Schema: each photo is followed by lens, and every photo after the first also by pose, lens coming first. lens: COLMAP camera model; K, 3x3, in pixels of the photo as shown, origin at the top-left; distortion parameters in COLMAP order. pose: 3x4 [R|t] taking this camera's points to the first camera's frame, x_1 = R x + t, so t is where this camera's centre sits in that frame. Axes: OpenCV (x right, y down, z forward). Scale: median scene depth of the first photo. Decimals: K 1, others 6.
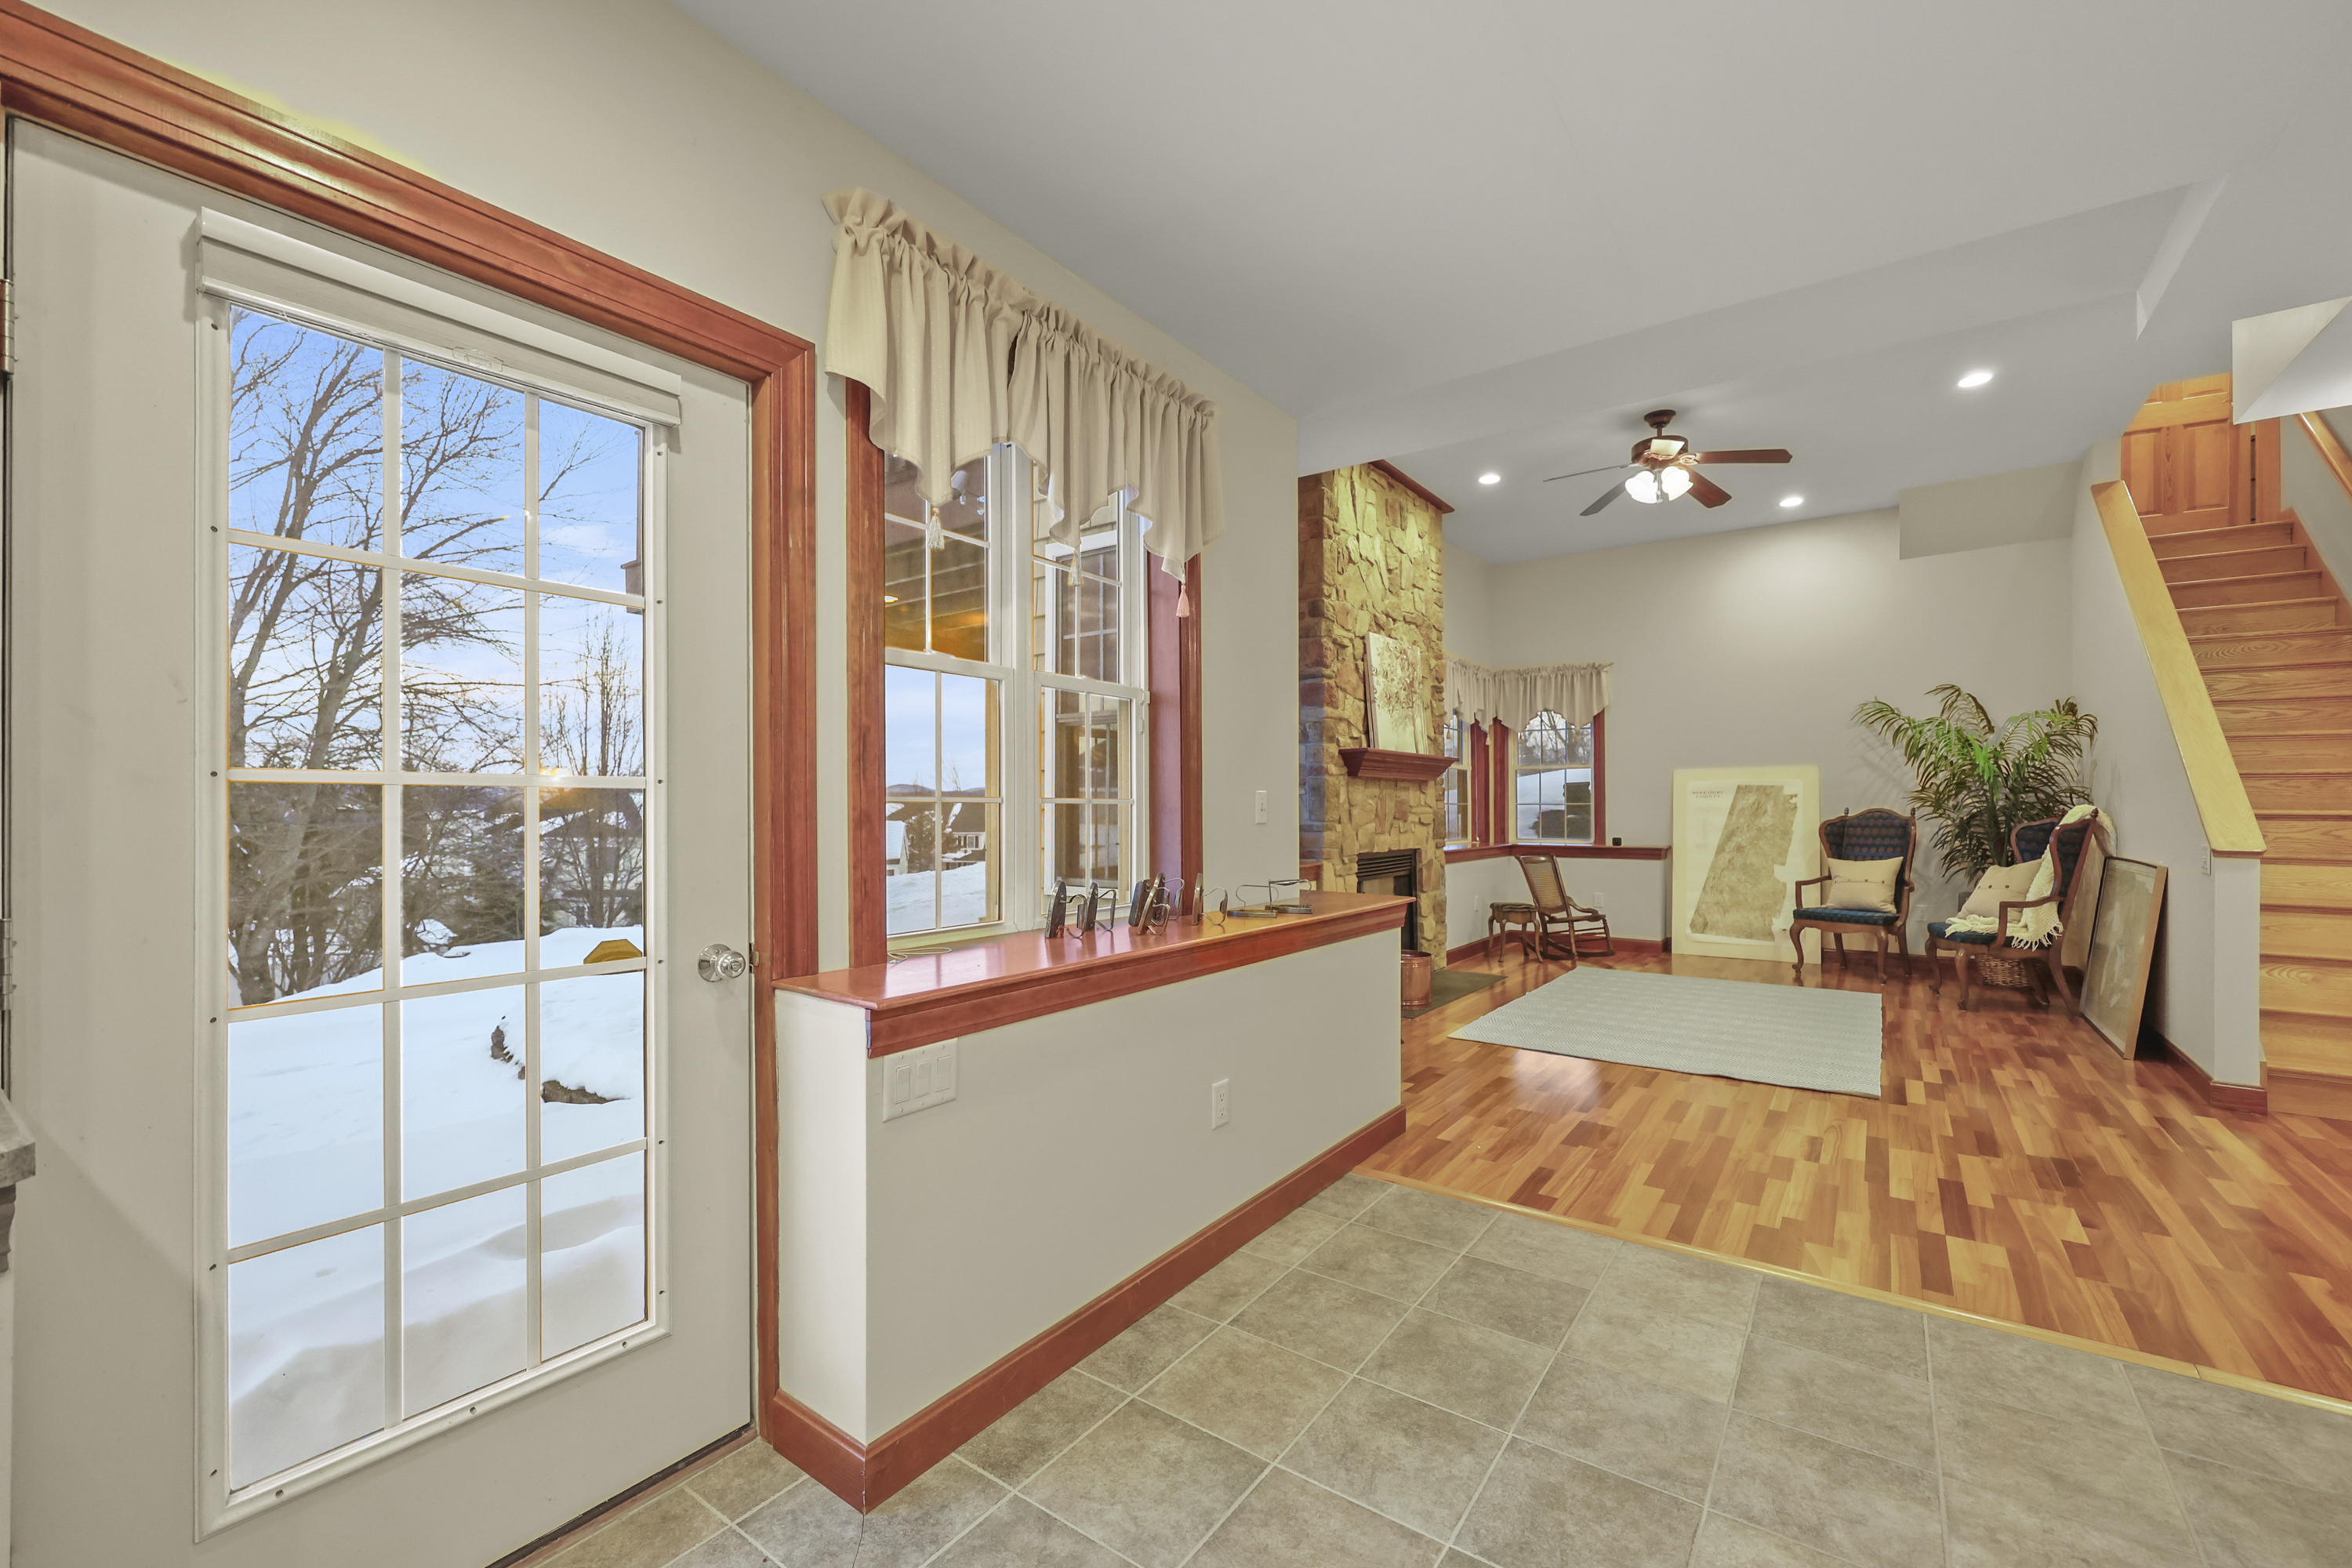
lens RADIAL K [[953.9, 0, 1183.2], [0, 953.9, 794.5], [0, 0, 1]] dist [-0.000479, -0.000111]
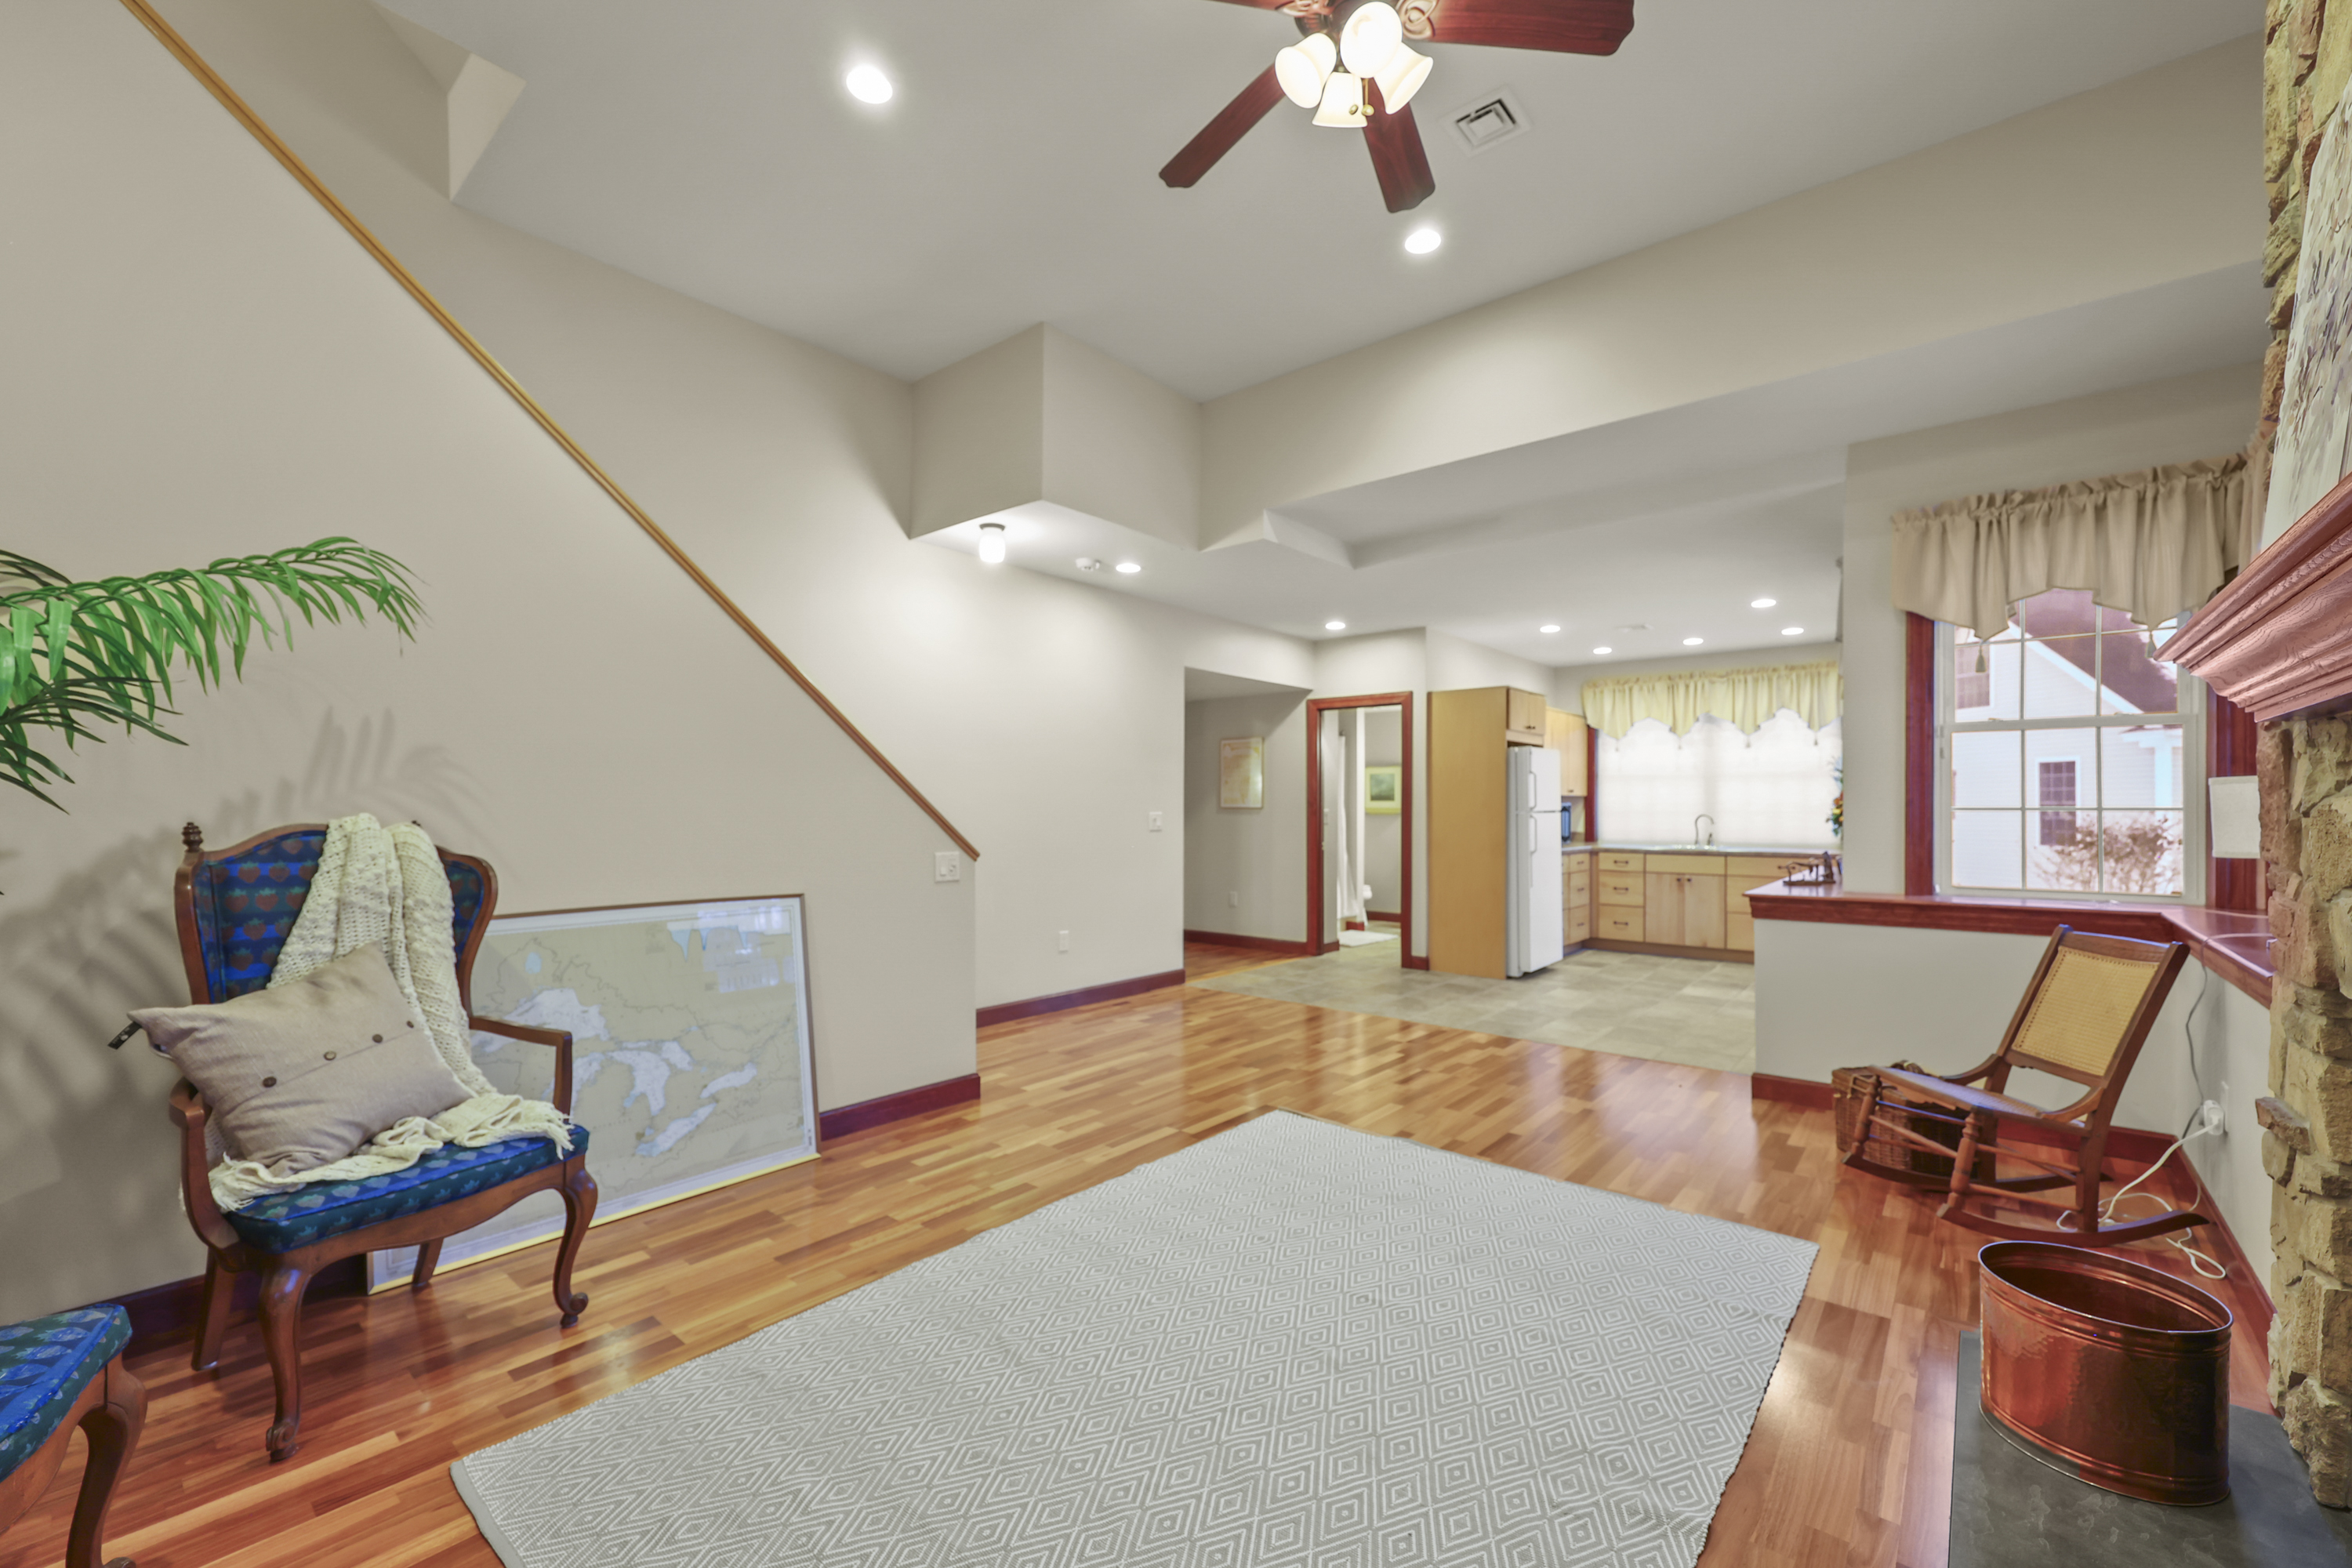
lens RADIAL K [[953.9, 0, 1182.9], [0, 953.9, 806.2], [0, 0, 1]] dist [-0.000479, -0.000111]
pose [[-0.997850, -0.005709, 0.065286, 2.419932], [-0.006083, 0.999966, -0.005526, 0.031402], [-0.065253, -0.005911, -0.997851, 6.305426]]
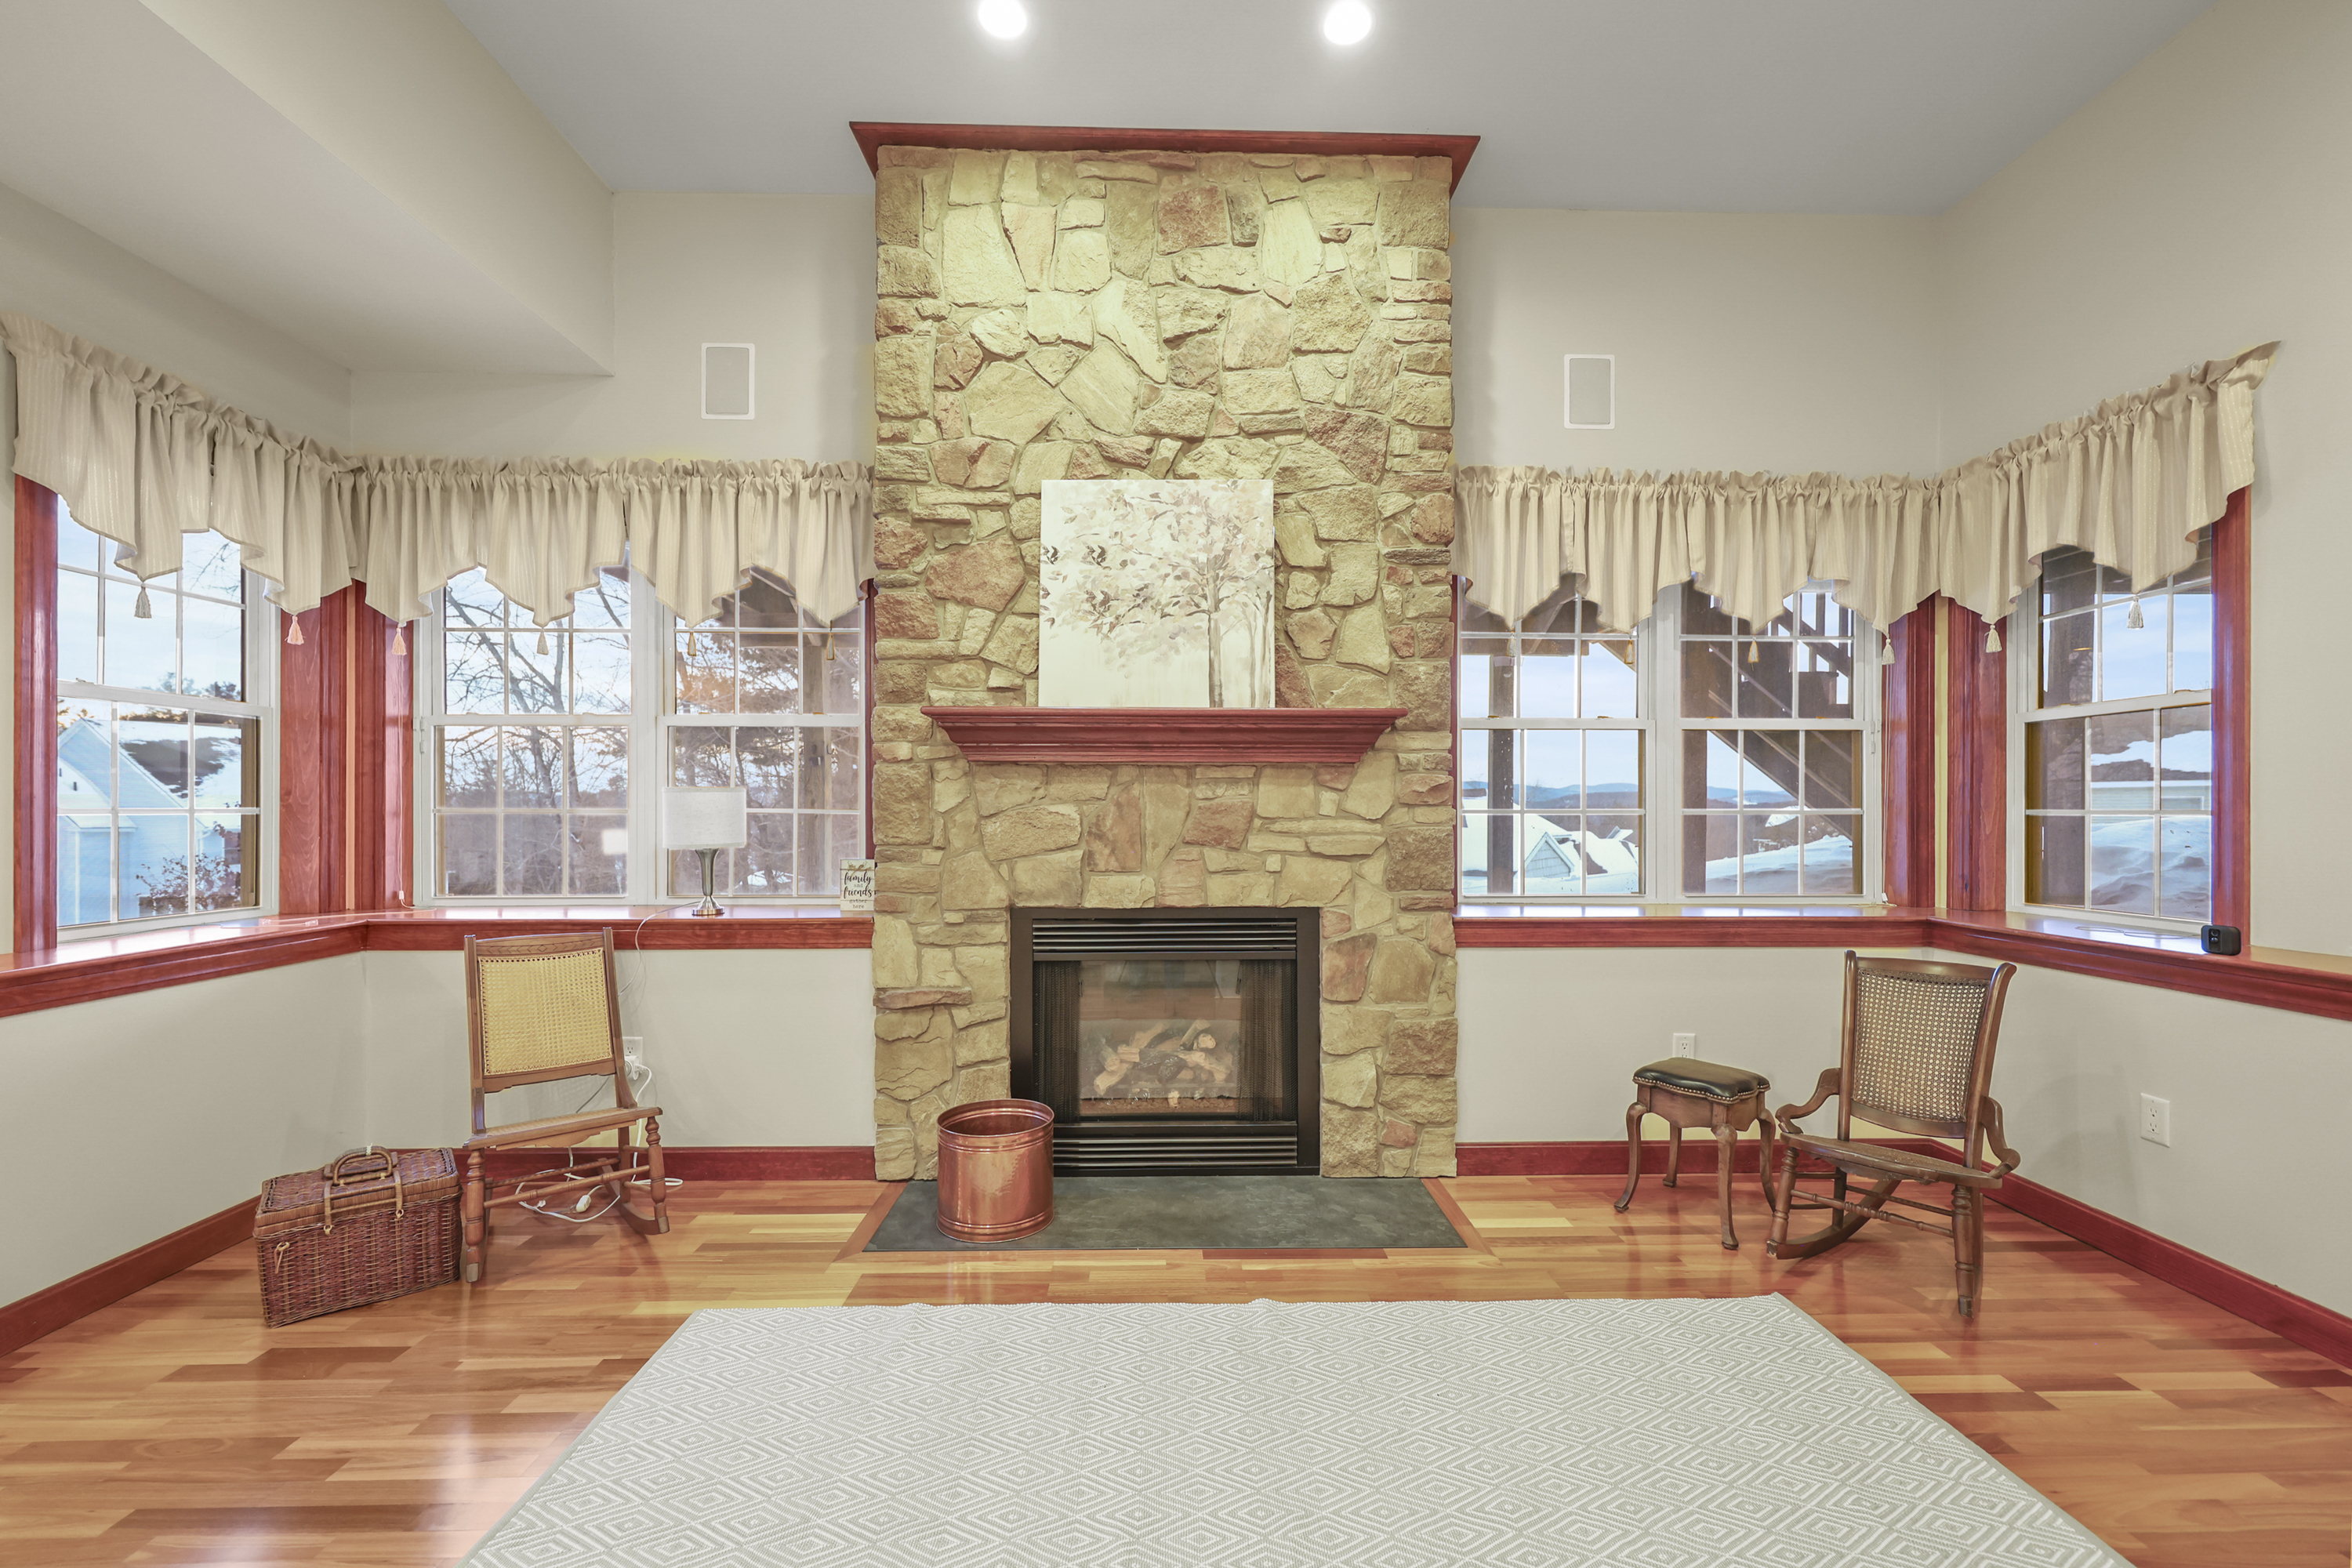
lens RADIAL K [[953.9, 0, 1179.5], [0, 953.9, 805.4], [0, 0, 1]] dist [-0.000479, -0.000111]
pose [[0.608841, -0.005870, -0.793271, 0.569809], [0.008073, 0.999967, -0.001204, 0.006340], [0.793251, -0.005671, 0.608868, 0.652423]]
